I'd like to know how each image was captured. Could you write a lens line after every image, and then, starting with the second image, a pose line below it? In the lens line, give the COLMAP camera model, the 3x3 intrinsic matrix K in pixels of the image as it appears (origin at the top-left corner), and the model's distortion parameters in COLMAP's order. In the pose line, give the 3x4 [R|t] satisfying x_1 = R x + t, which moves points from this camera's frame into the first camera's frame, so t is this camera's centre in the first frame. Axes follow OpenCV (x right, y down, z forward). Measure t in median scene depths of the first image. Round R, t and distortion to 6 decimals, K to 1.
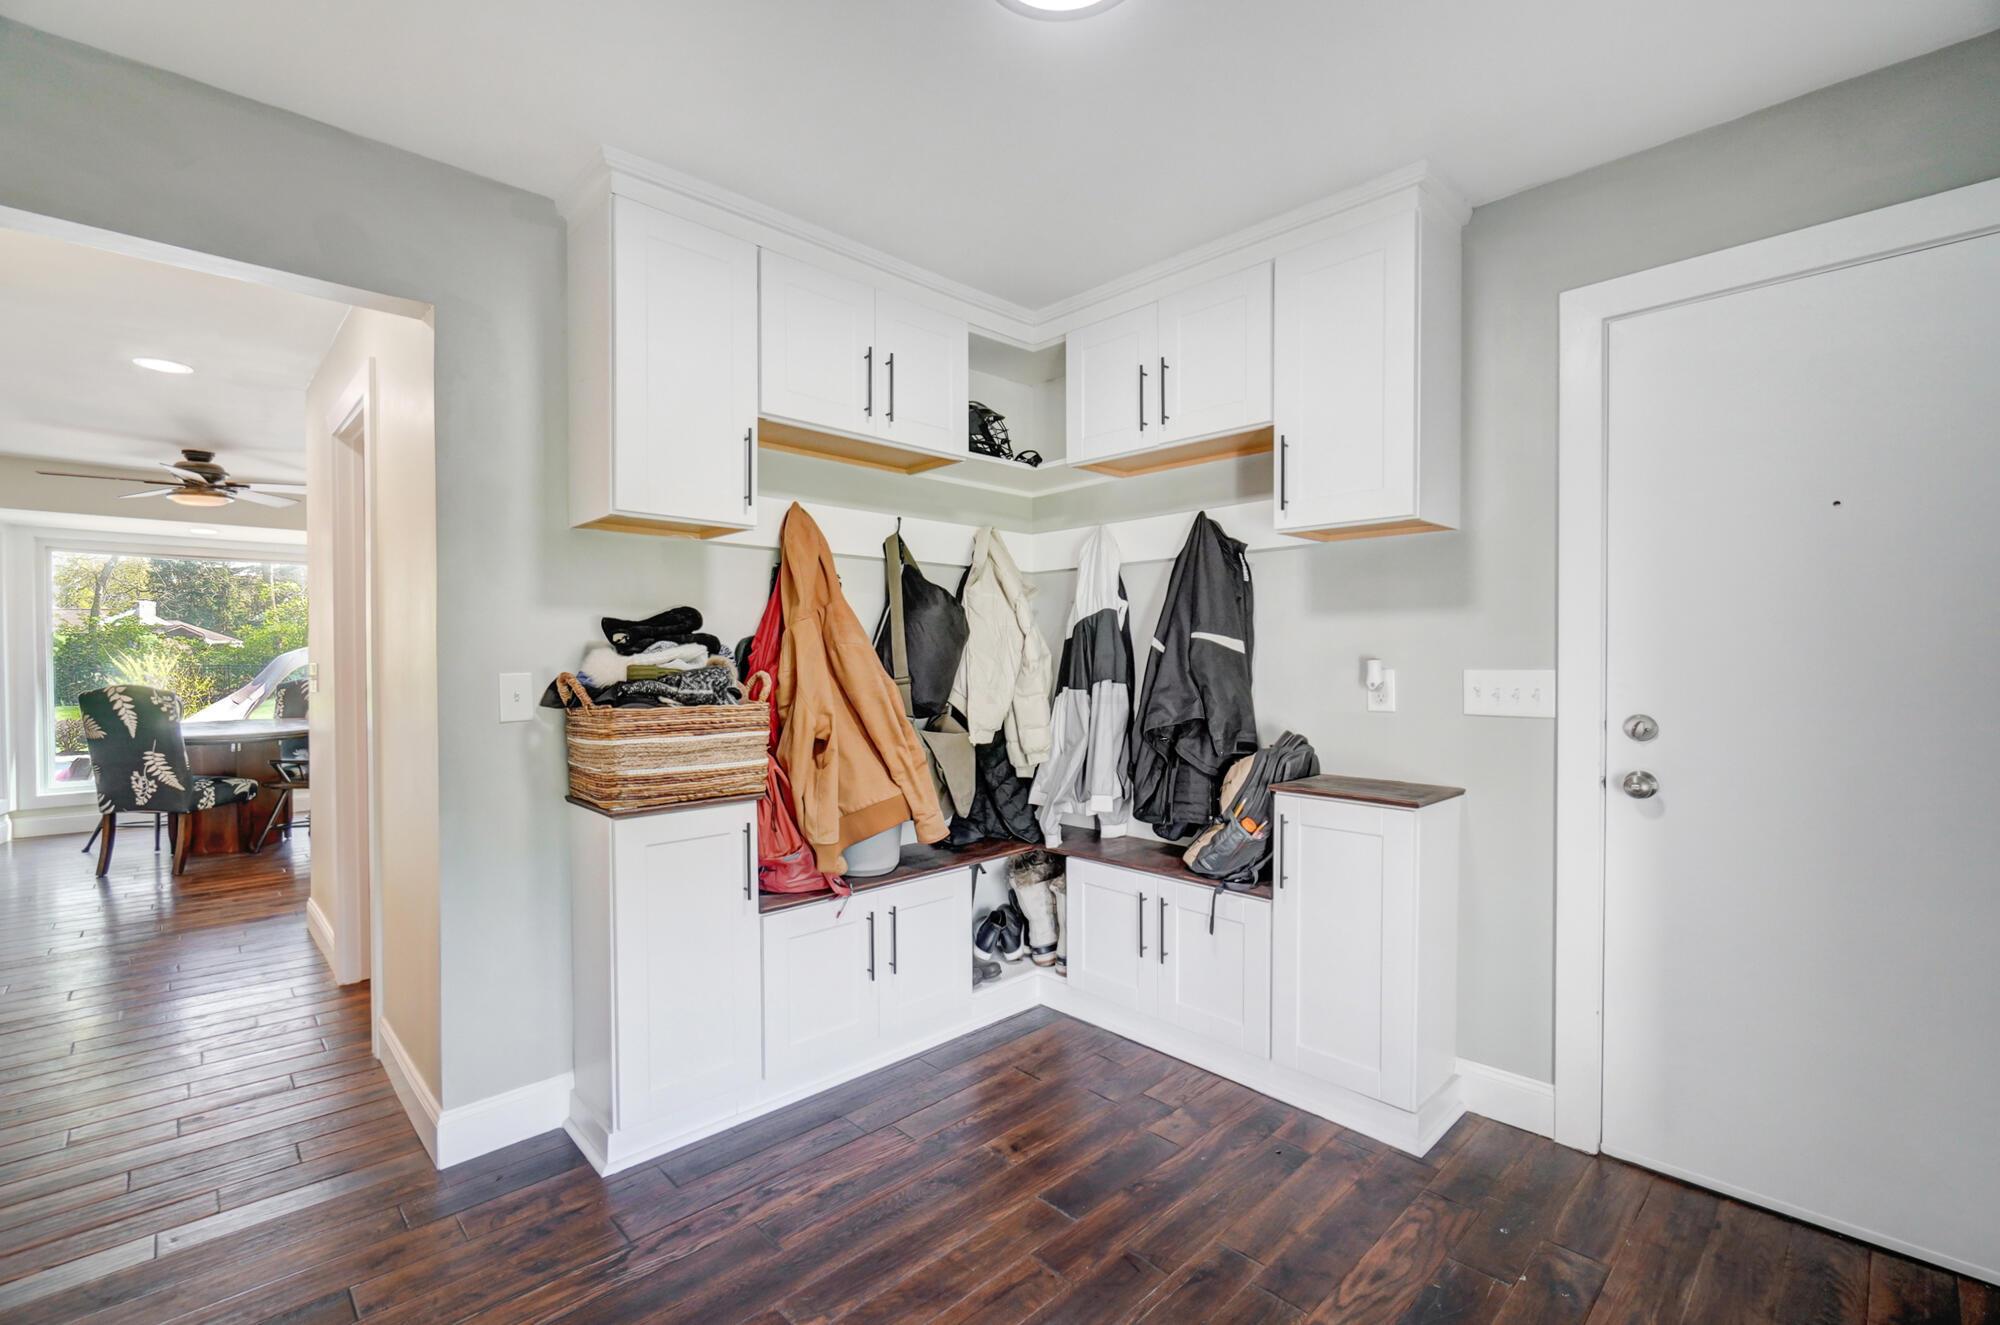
lens RADIAL K [[872.9, 0, 998.1], [0, 872.9, 674.9], [0, 0, 1]] dist [-0.009541, 0.003607]
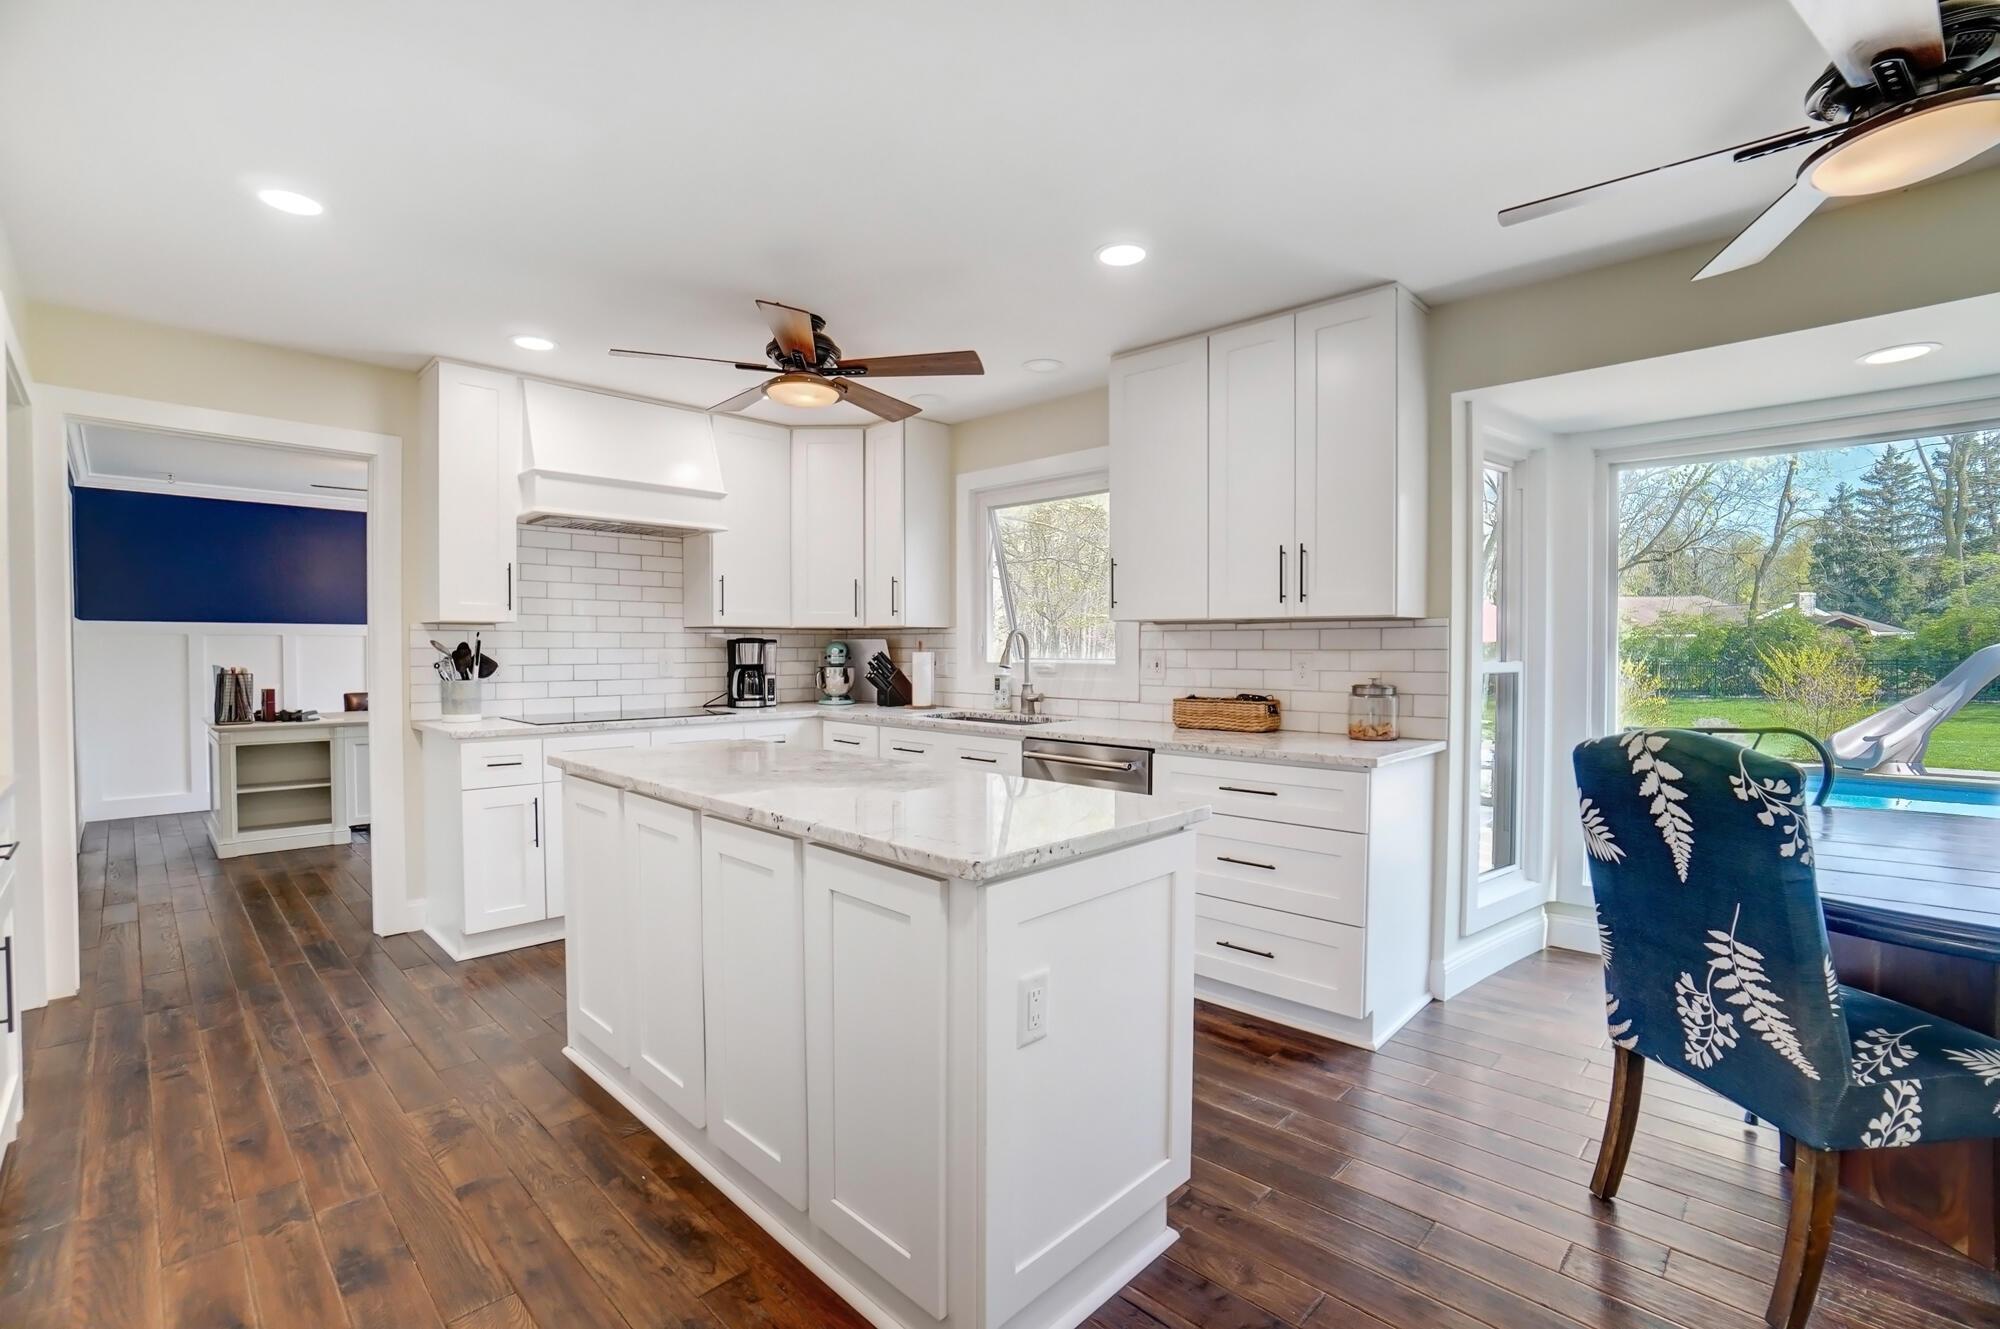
lens RADIAL K [[872.9, 0, 995.9], [0, 872.9, 673.4], [0, 0, 1]] dist [-0.009541, 0.003607]
pose [[0.043521, 0.023760, -0.998770, -0.626958], [-0.018410, 0.999566, 0.022977, -0.015402], [0.998883, 0.017388, 0.043939, 0.671435]]
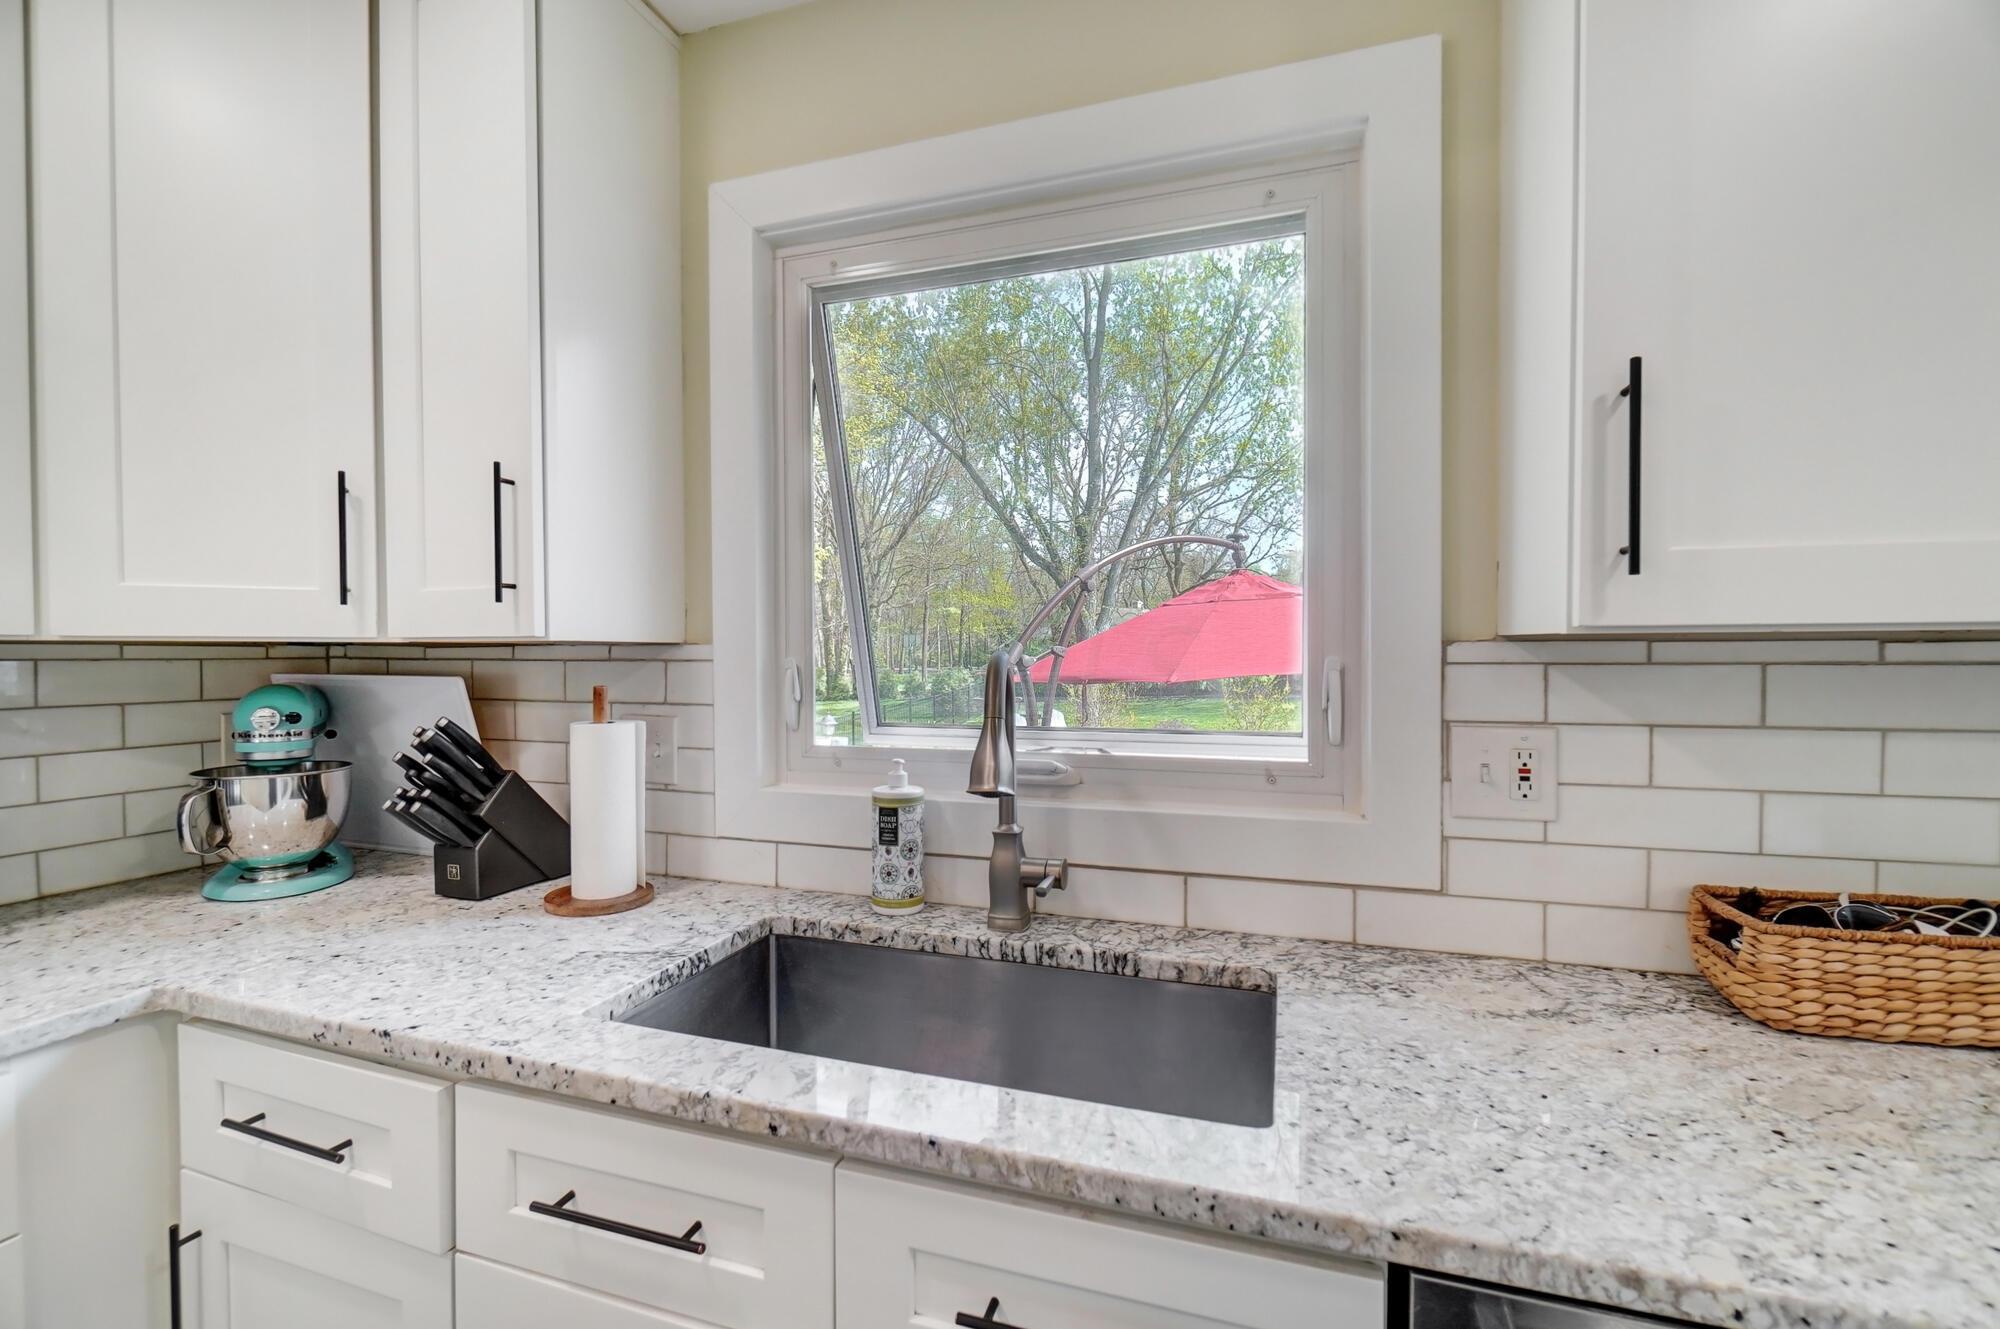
lens RADIAL K [[872.9, 0, 997.0], [0, 872.9, 678.5], [0, 0, 1]] dist [-0.009541, 0.003607]
pose [[0.469337, 0.014765, -0.882896, -1.081346], [-0.011868, 0.999875, 0.010413, -0.029162], [0.882940, 0.005591, 0.469453, 0.628413]]
